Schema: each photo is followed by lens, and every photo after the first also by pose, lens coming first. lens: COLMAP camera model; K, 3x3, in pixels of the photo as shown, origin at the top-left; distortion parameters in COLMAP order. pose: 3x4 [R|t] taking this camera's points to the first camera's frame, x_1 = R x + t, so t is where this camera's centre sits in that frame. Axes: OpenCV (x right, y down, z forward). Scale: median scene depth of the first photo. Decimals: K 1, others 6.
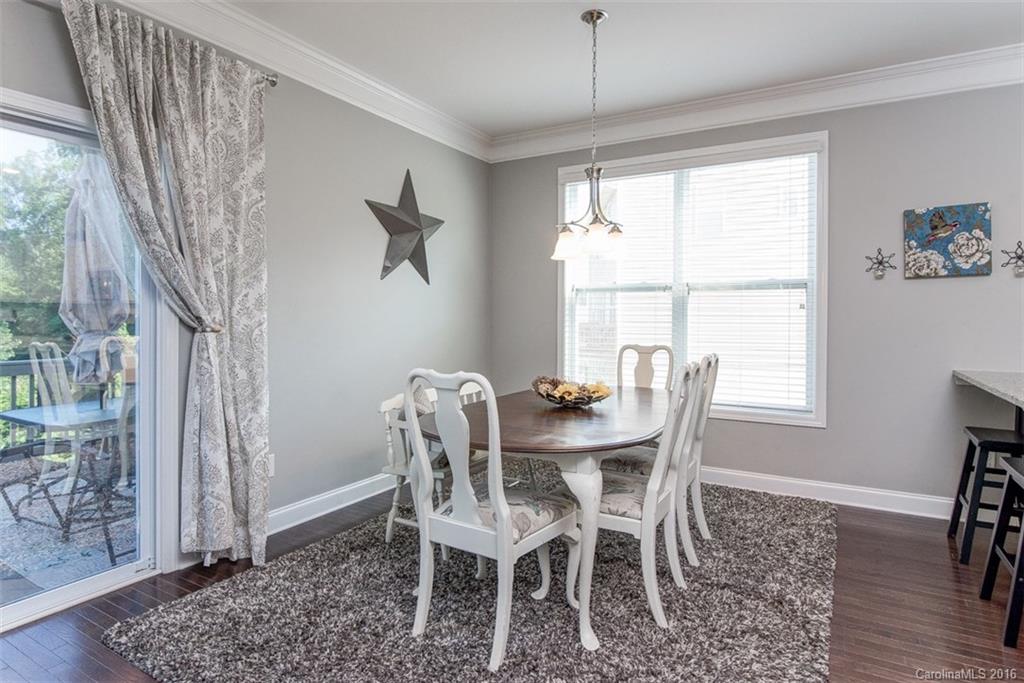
lens RADIAL K [[567.9, 0, 494.8], [0, 567.9, 320.0], [0, 0, 1]] dist [0.002017, -0.000471]
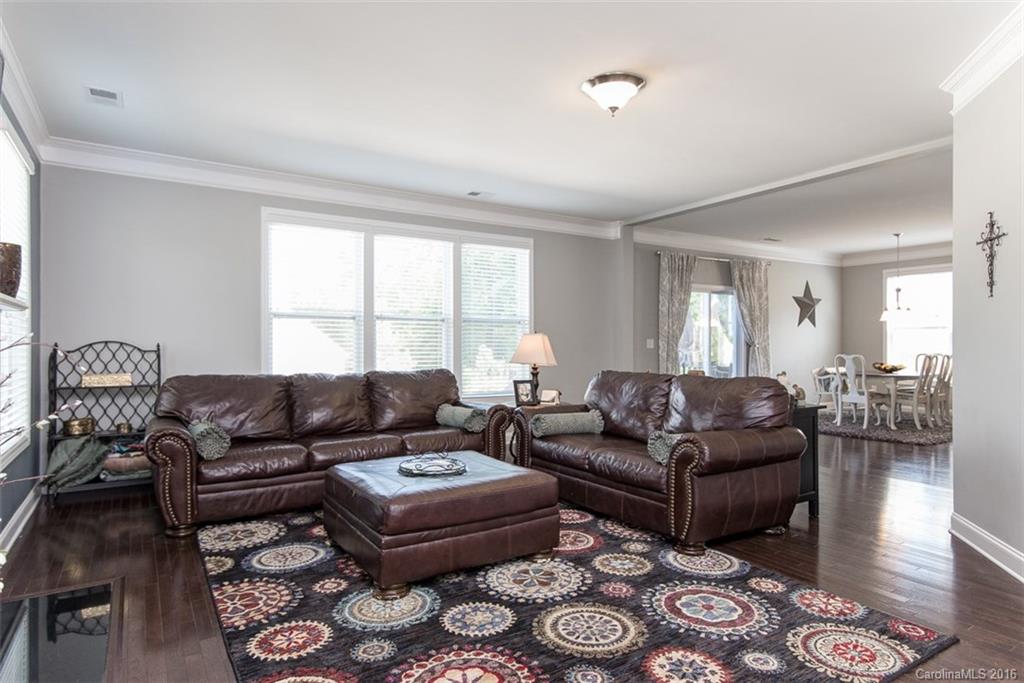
lens RADIAL K [[579.4, 0, 504.9], [0, 579.4, 338.3], [0, 0, 1]] dist [0.007561, 0.000835]
pose [[0.893063, -0.006241, -0.449888, -0.193033], [0.000534, 0.999918, -0.012810, 0.010056], [0.449931, 0.011200, 0.892993, -1.751978]]
